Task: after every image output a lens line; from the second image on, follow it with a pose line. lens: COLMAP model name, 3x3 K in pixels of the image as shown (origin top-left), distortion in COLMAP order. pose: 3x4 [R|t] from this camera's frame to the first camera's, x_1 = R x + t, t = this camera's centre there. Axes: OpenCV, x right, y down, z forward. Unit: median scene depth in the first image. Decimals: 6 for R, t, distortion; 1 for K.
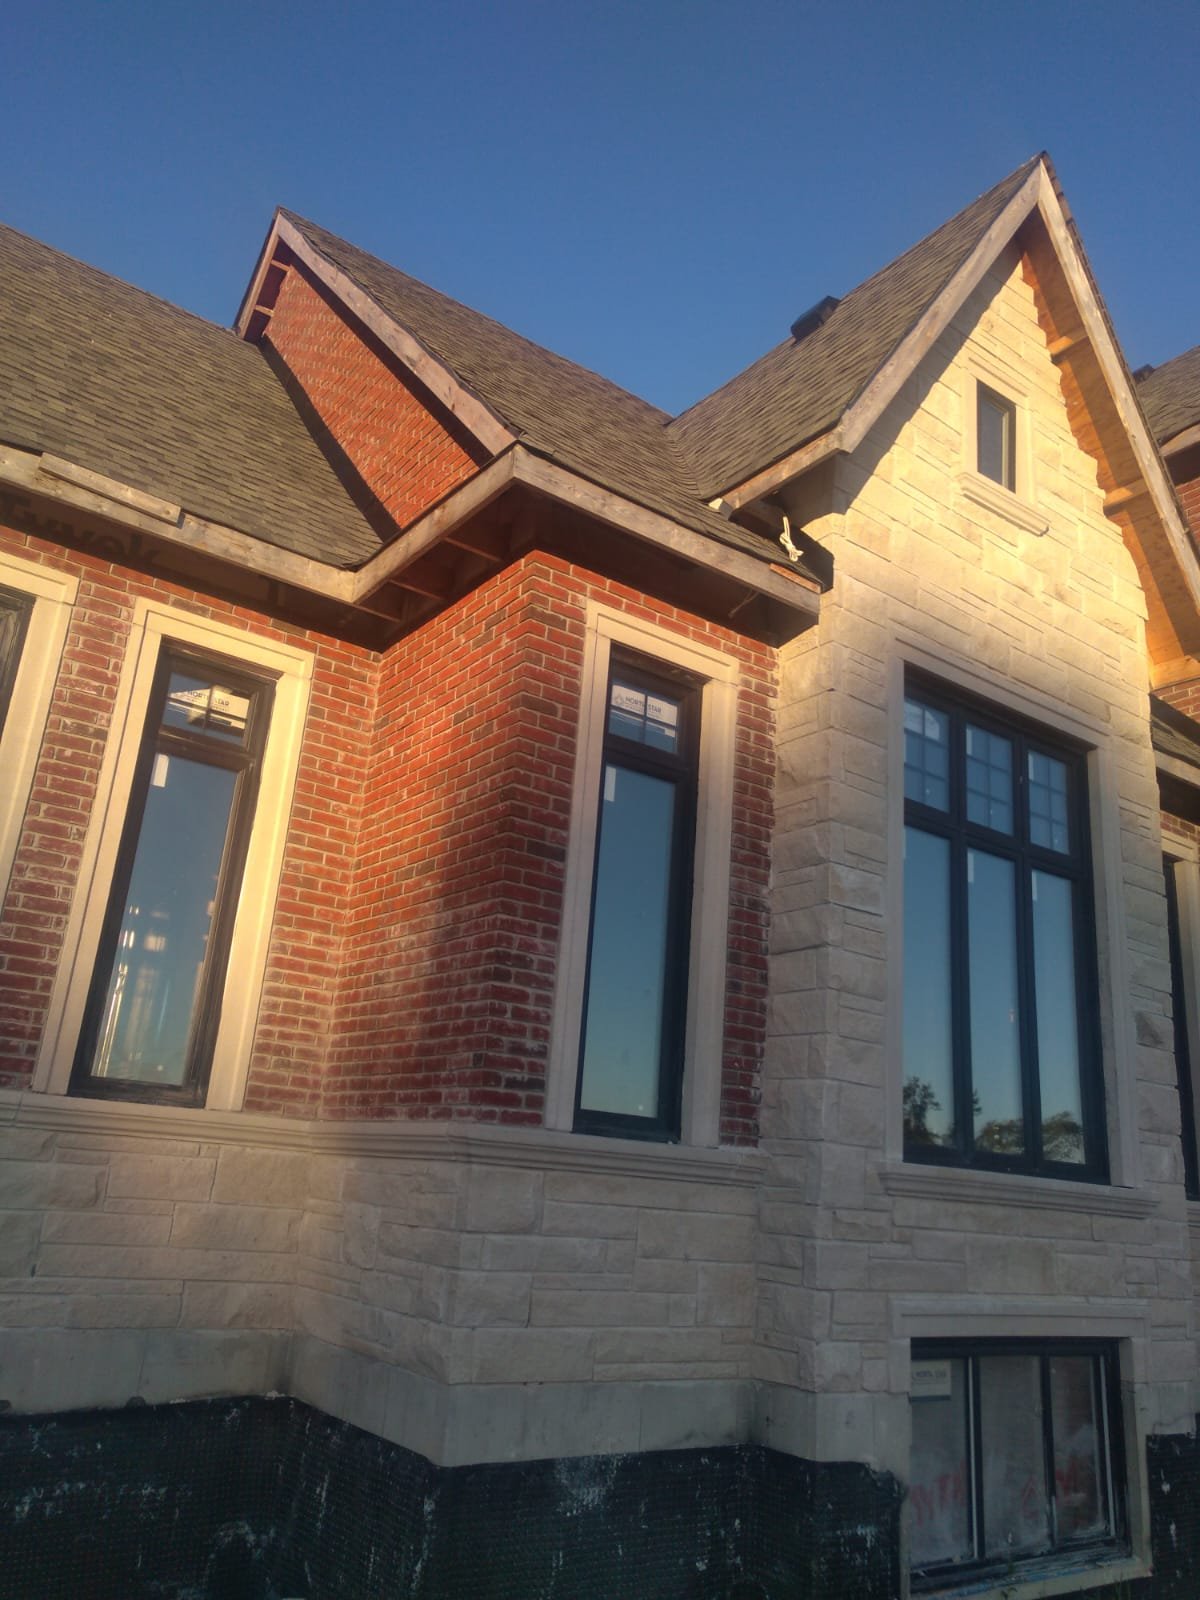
lens RADIAL K [[1200.3, 0, 600.0], [0, 1200.3, 800.0], [0, 0, 1]] dist [0.003596, 0.001683]
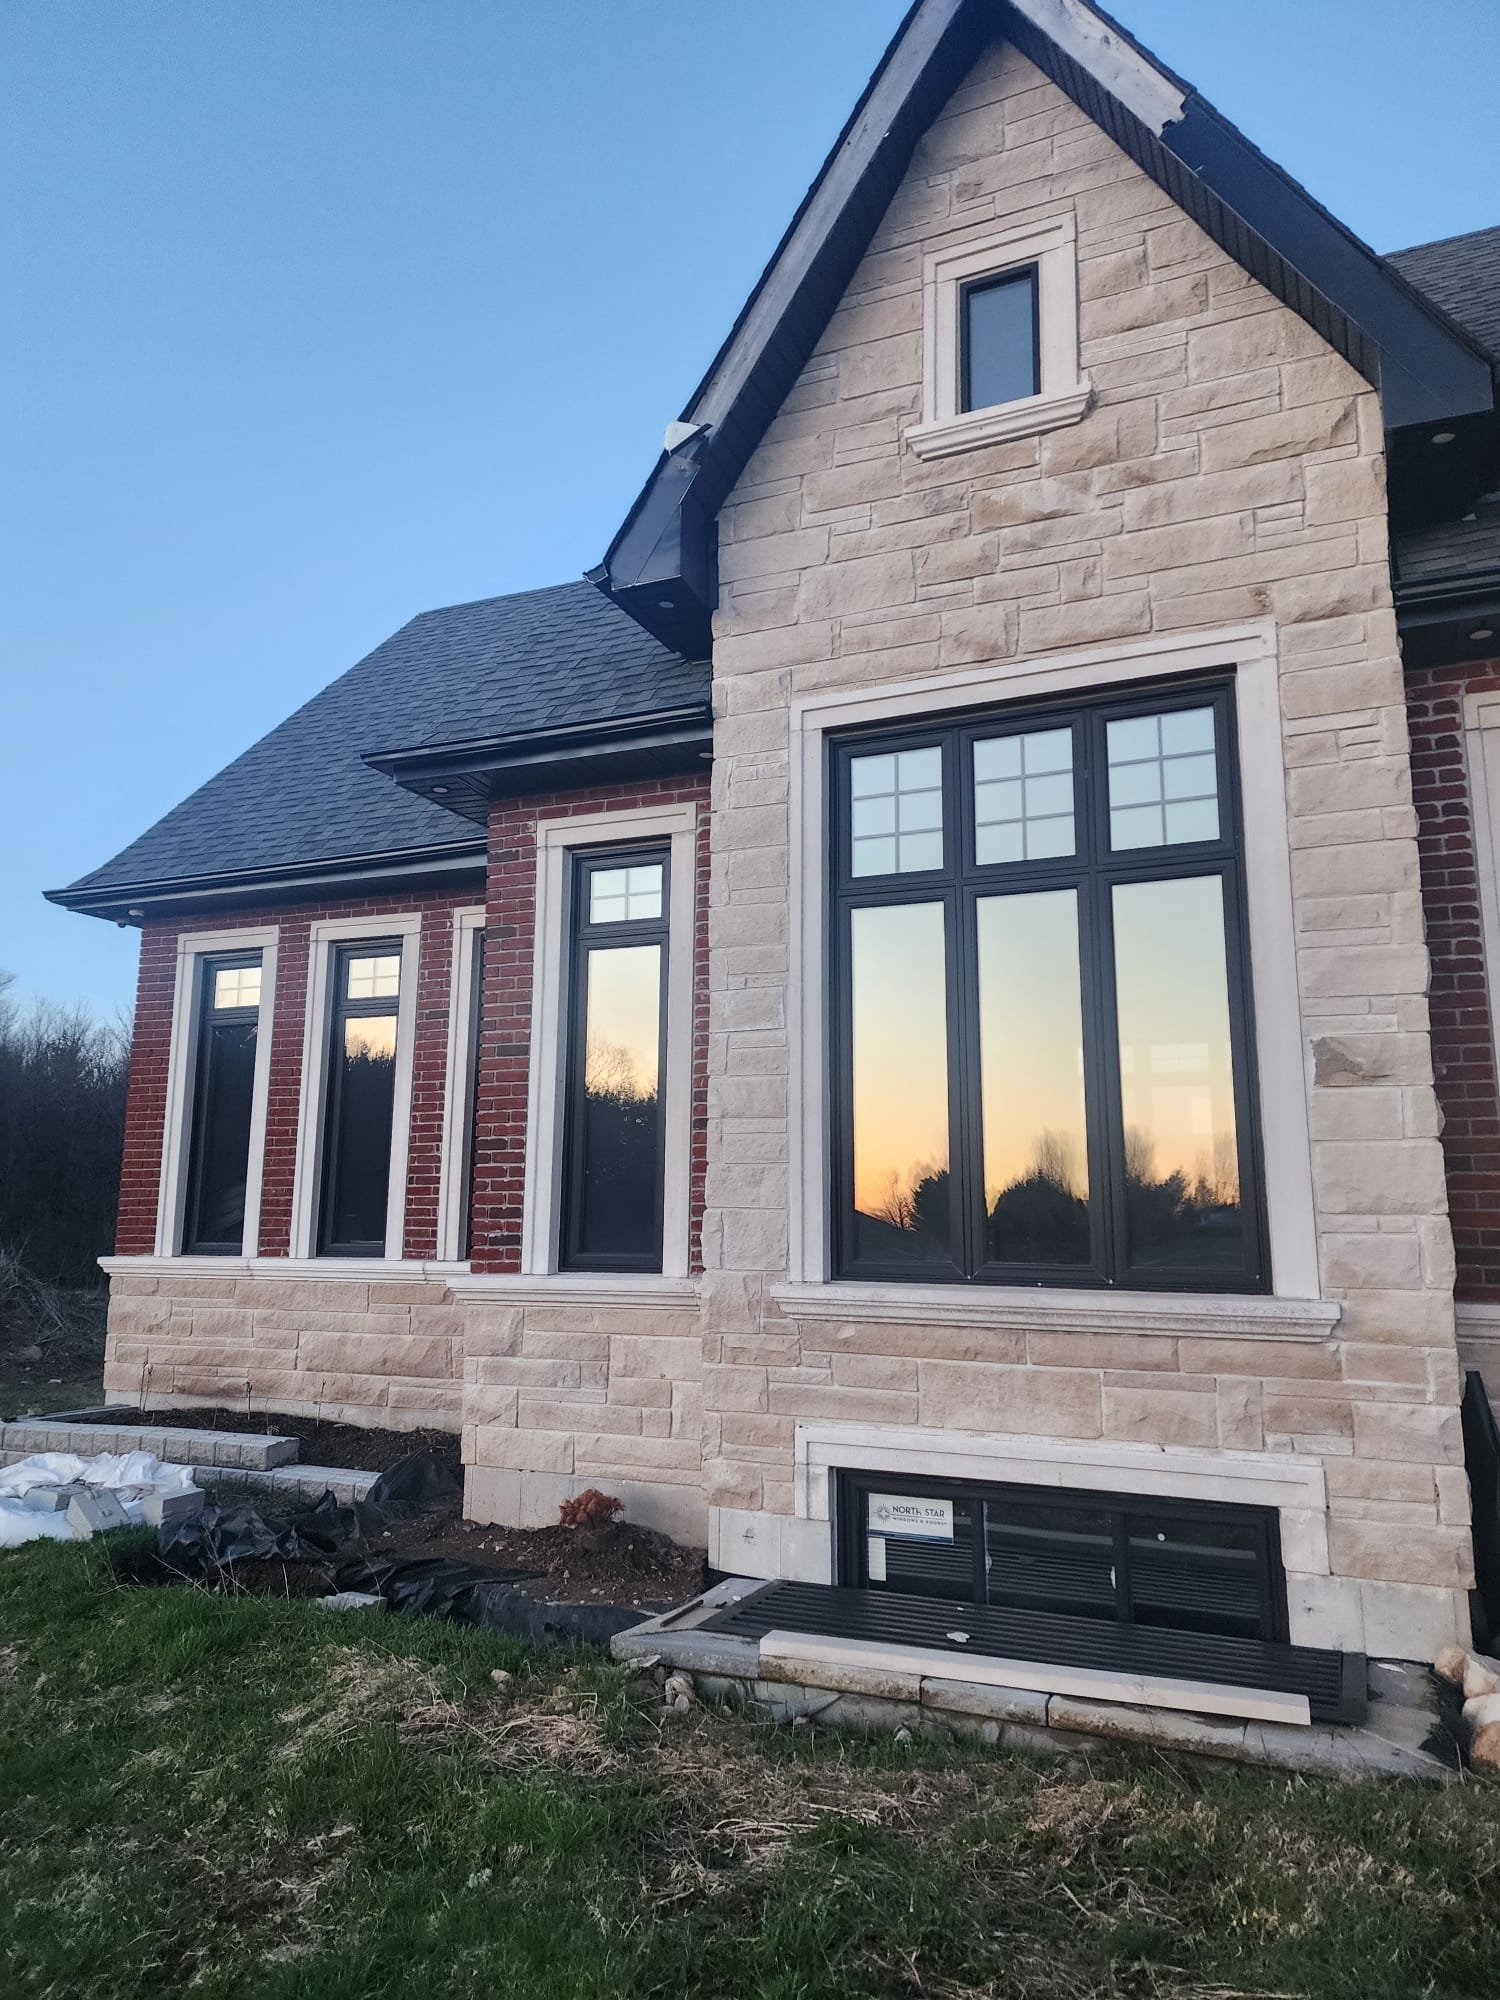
lens RADIAL K [[1313.7, 0, 750.0], [0, 1313.7, 1000.0], [0, 0, 1]] dist [0.092324, -0.079555]
pose [[0.522385, -0.209857, -0.826483, 1.115418], [0.290813, 0.954979, -0.058673, 0.131740], [0.801587, -0.209702, 0.559895, 0.417295]]
